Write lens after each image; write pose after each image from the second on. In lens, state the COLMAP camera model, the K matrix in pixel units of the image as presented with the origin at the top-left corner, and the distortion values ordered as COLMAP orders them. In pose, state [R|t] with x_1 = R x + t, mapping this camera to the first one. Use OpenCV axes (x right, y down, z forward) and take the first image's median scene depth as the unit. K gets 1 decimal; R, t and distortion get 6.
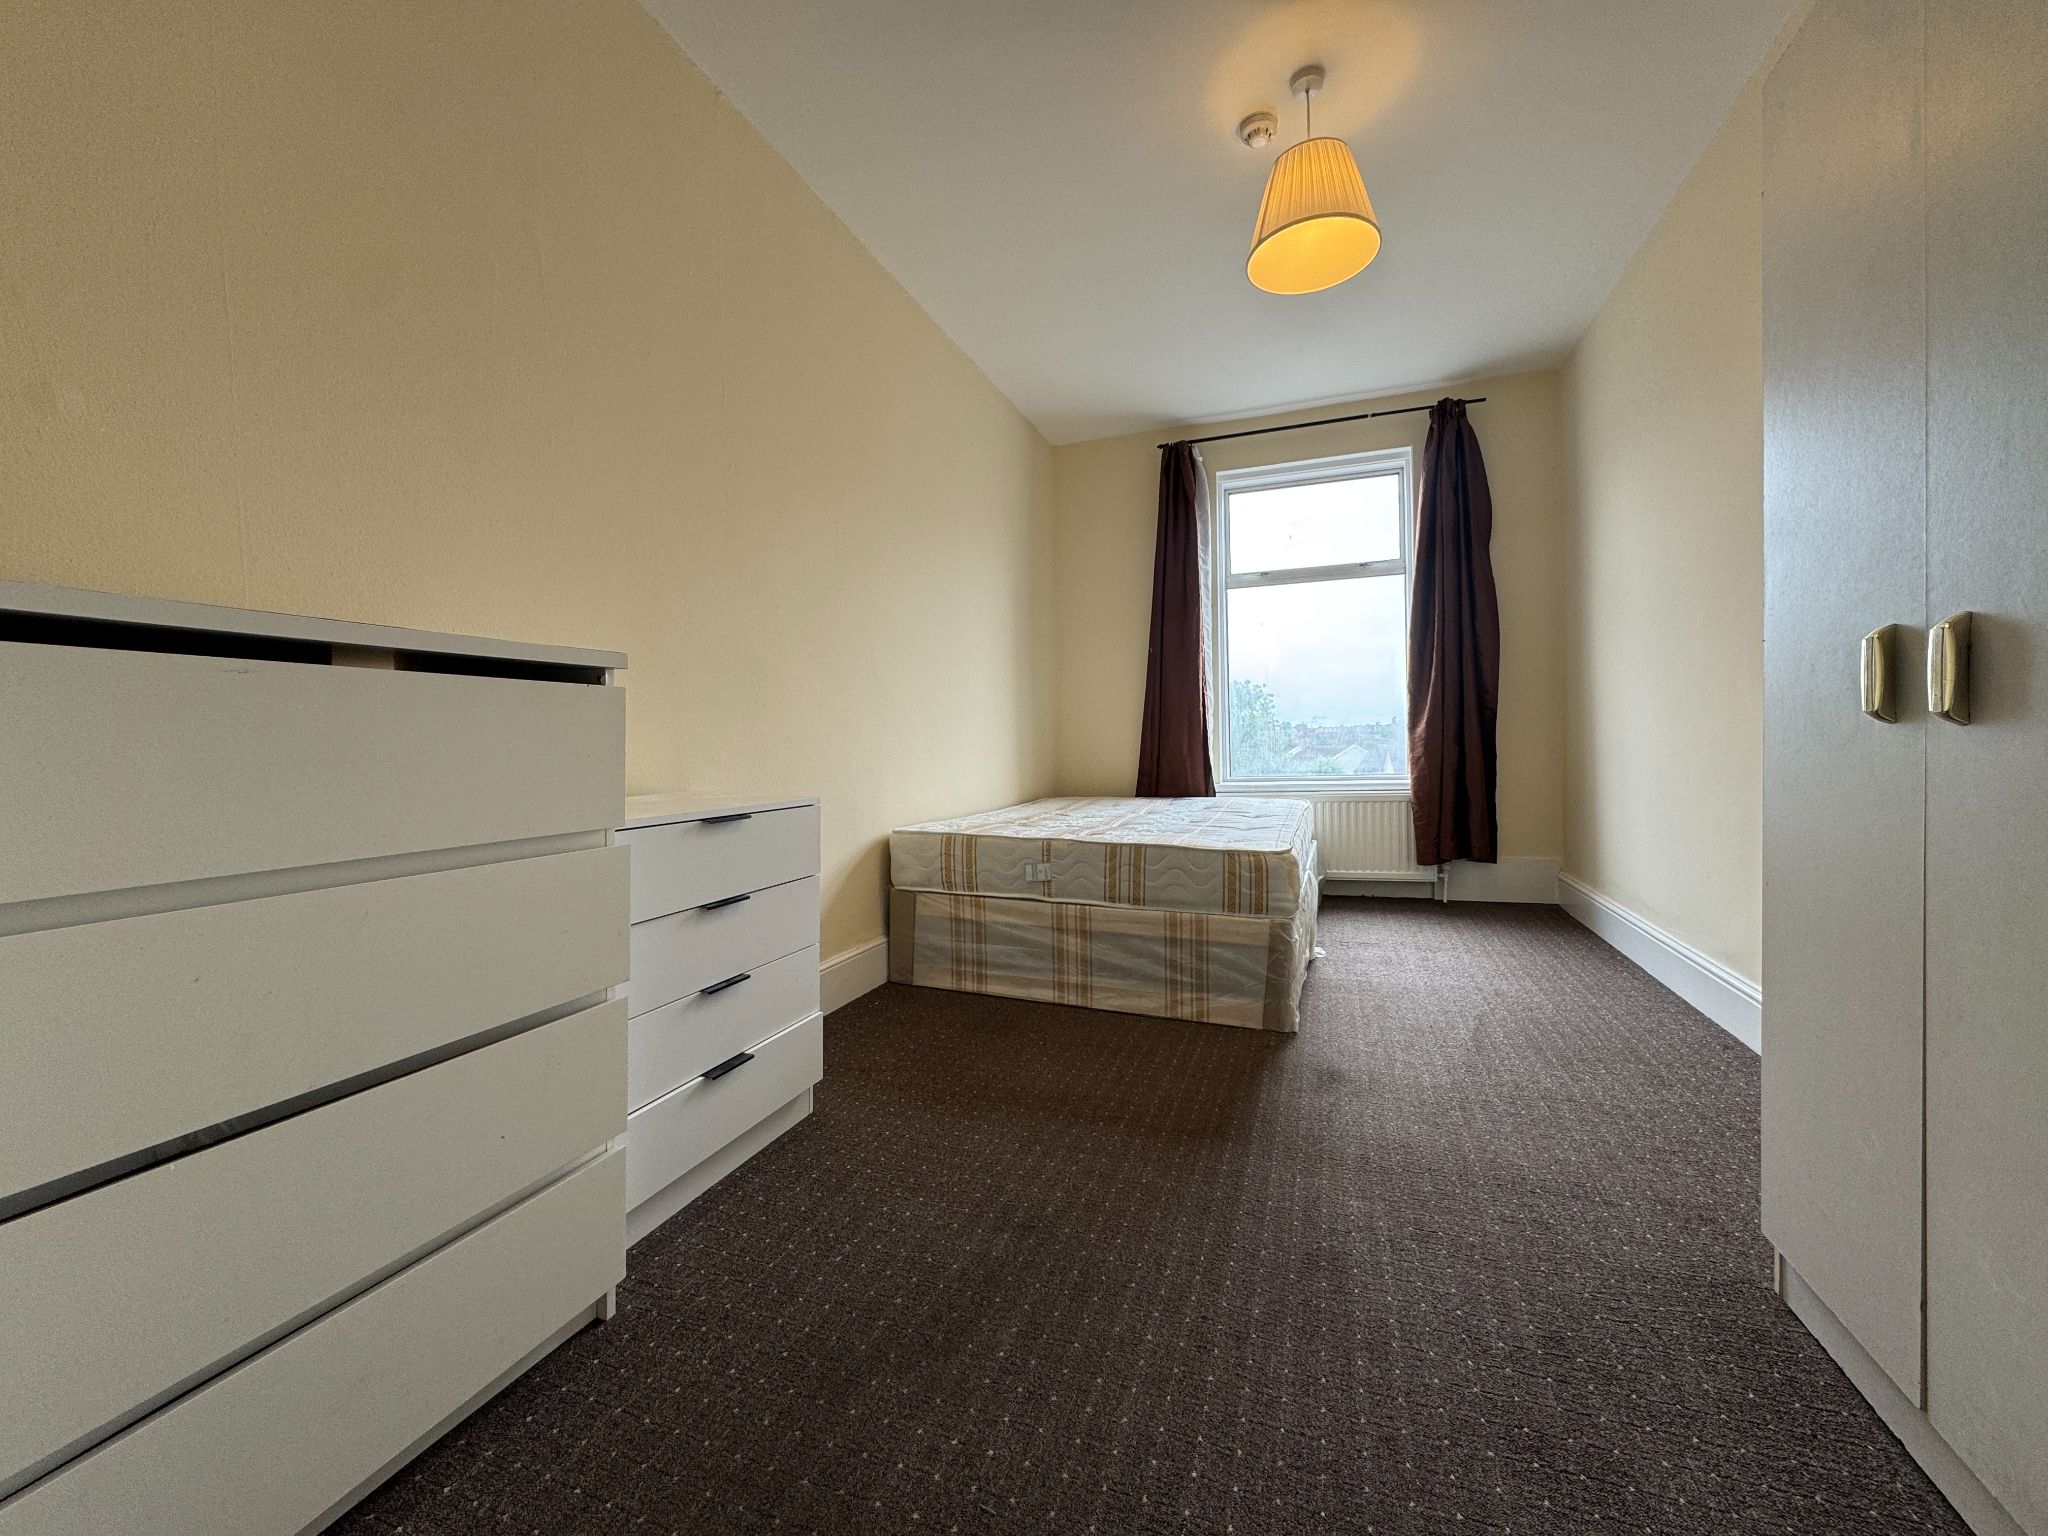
lens RADIAL K [[819.8, 0, 1021.8], [0, 819.8, 764.0], [0, 0, 1]] dist [-0.001955, -0.000213]
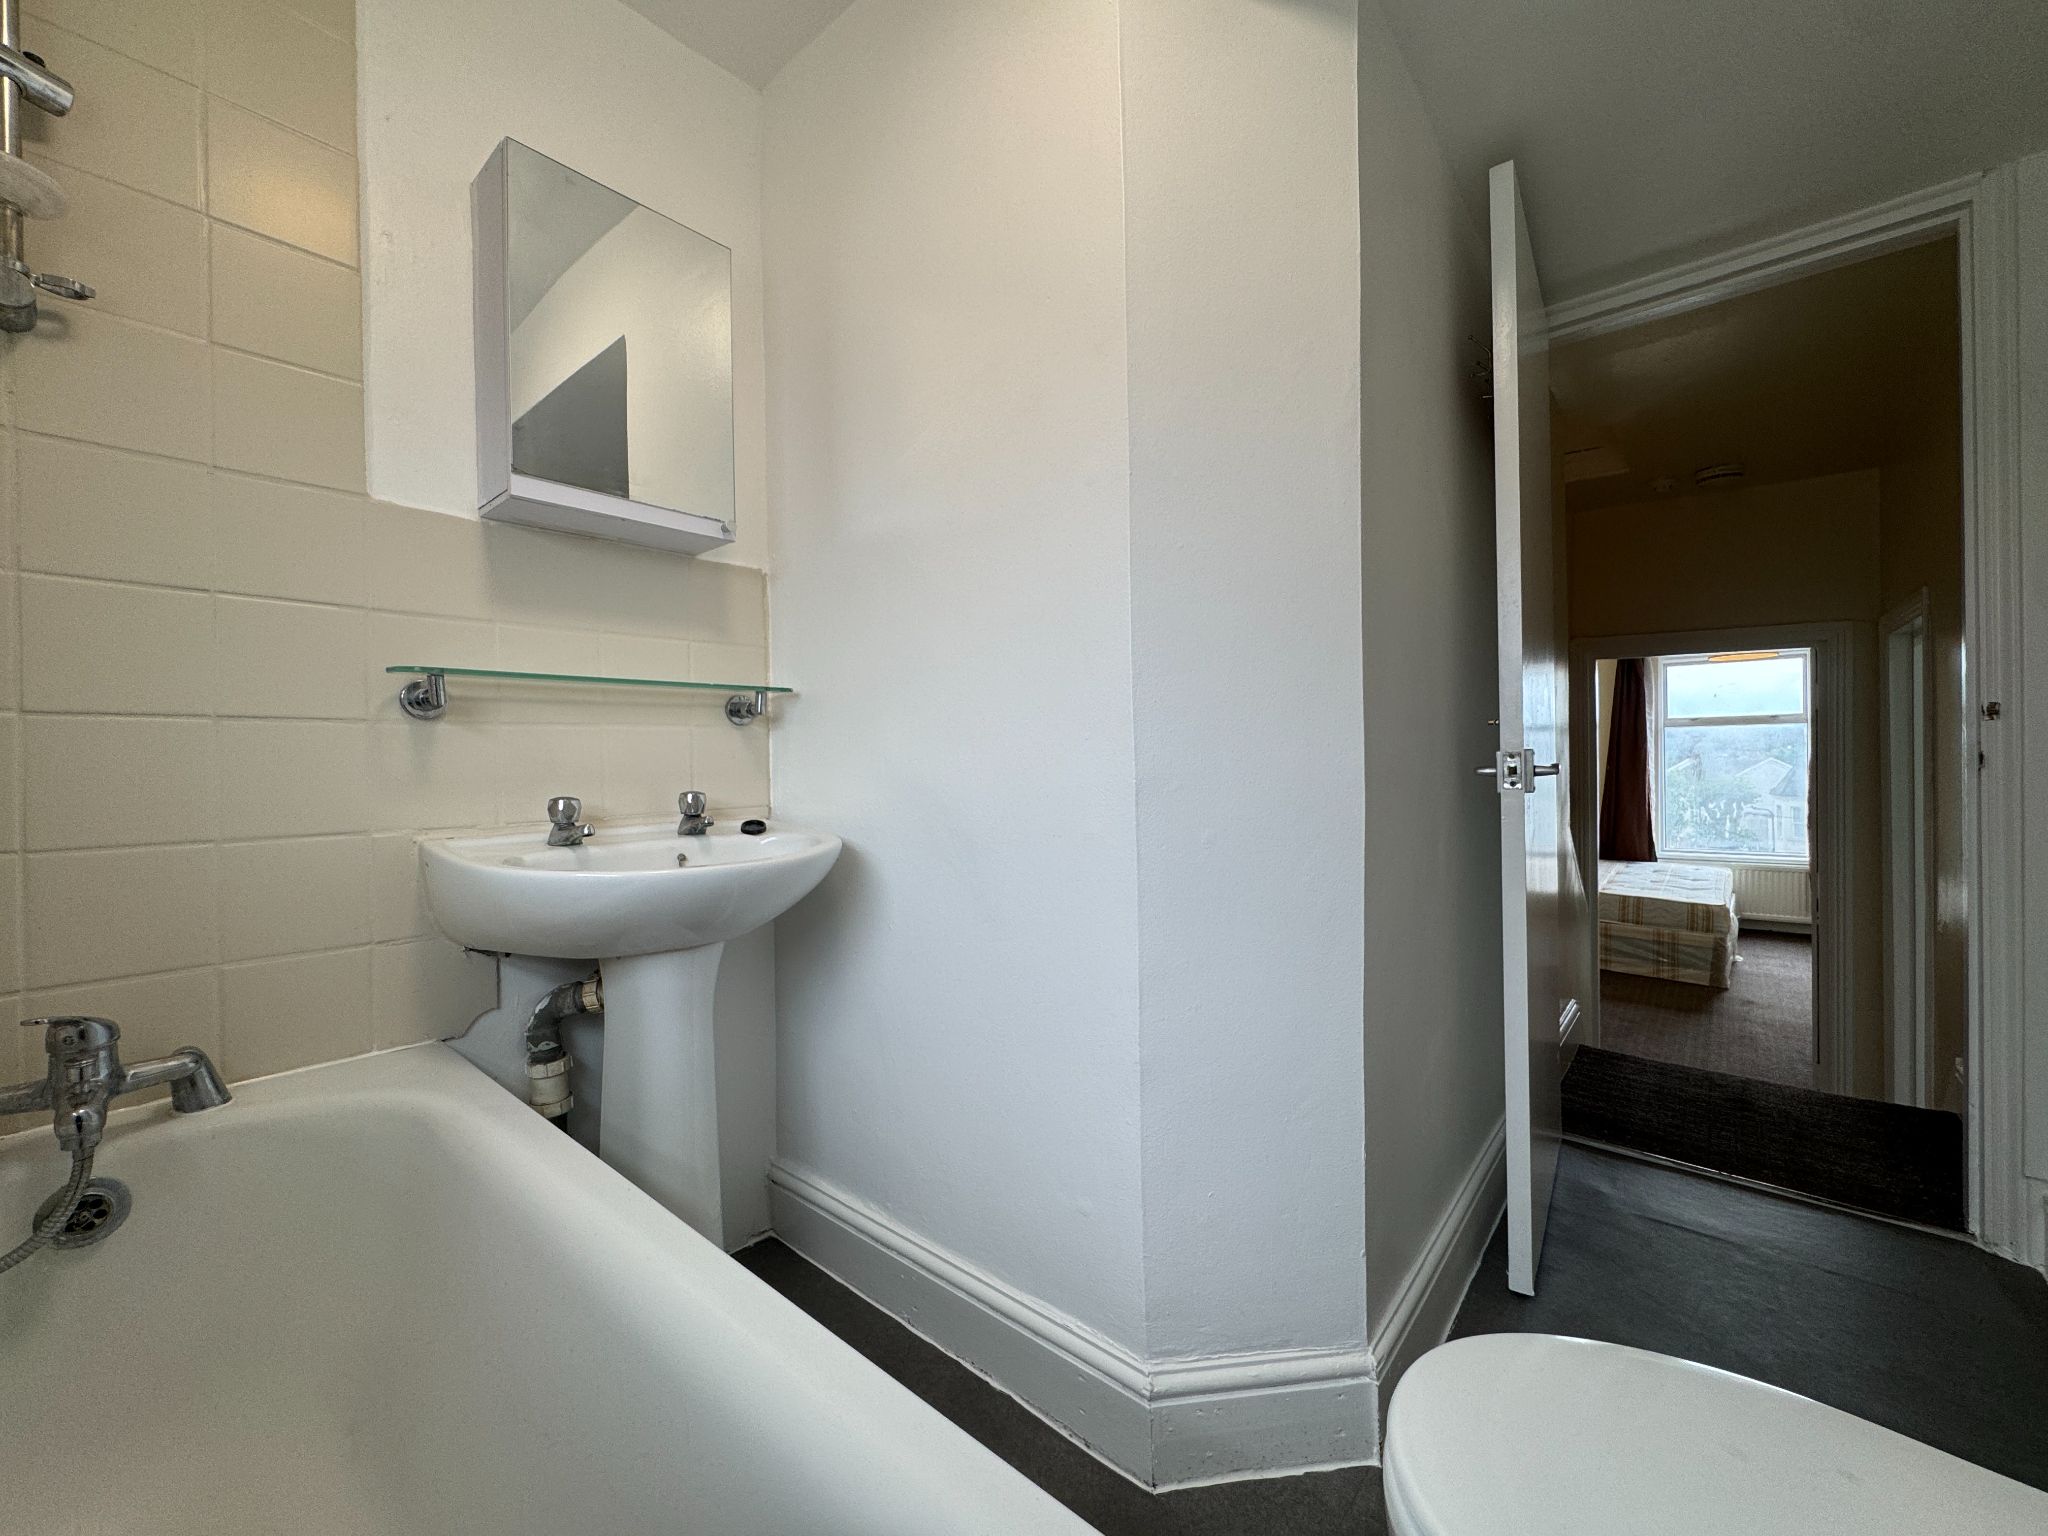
lens RADIAL K [[819.8, 0, 1024.9], [0, 819.8, 762.0], [0, 0, 1]] dist [-0.001955, -0.000213]
pose [[0.936835, 0.008895, -0.349660, -0.629606], [-0.011130, 0.999928, -0.004382, -0.232310], [0.349596, 0.007996, 0.936867, -1.613265]]
